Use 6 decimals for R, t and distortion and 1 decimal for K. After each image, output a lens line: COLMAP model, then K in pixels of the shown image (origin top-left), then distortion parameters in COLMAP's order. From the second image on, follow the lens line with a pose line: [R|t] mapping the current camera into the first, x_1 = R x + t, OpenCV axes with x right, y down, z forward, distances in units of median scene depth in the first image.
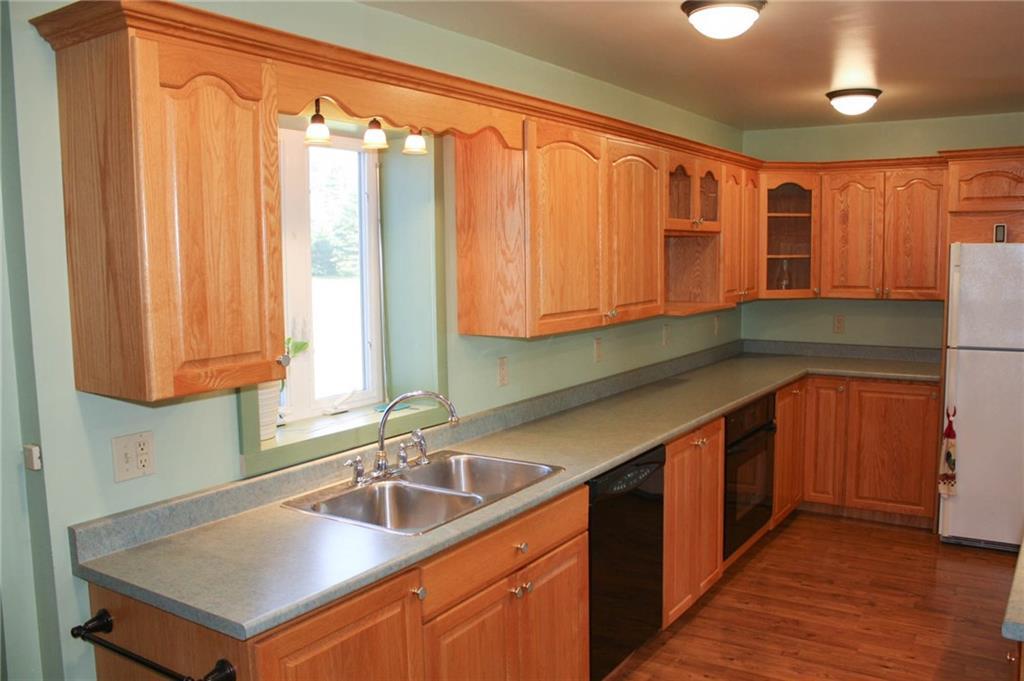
lens RADIAL K [[817.0, 0, 512.0], [0, 817.0, 340.5], [0, 0, 1]] dist [-0.103107, 0.003297]
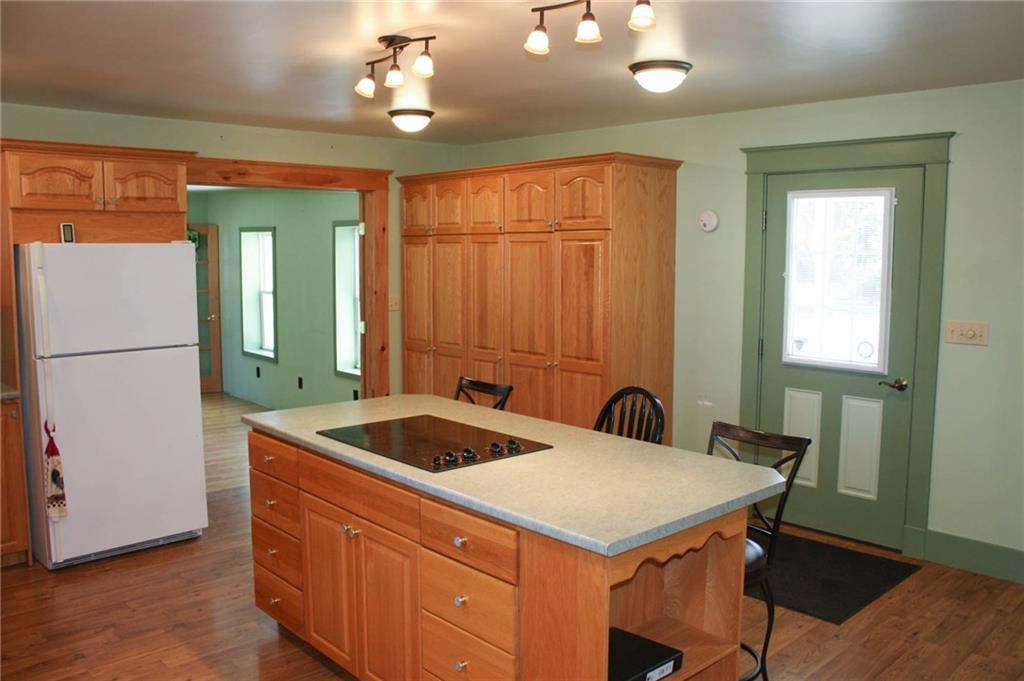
lens RADIAL K [[848.3, 0, 512.0], [0, 848.3, 340.5], [0, 0, 1]] dist [-0.069305, 0.016985]
pose [[0.225107, -0.090598, 0.970113, -0.248745], [0.088723, 0.993437, 0.072188, -0.031792], [-0.970286, 0.069821, 0.231668, 0.248765]]
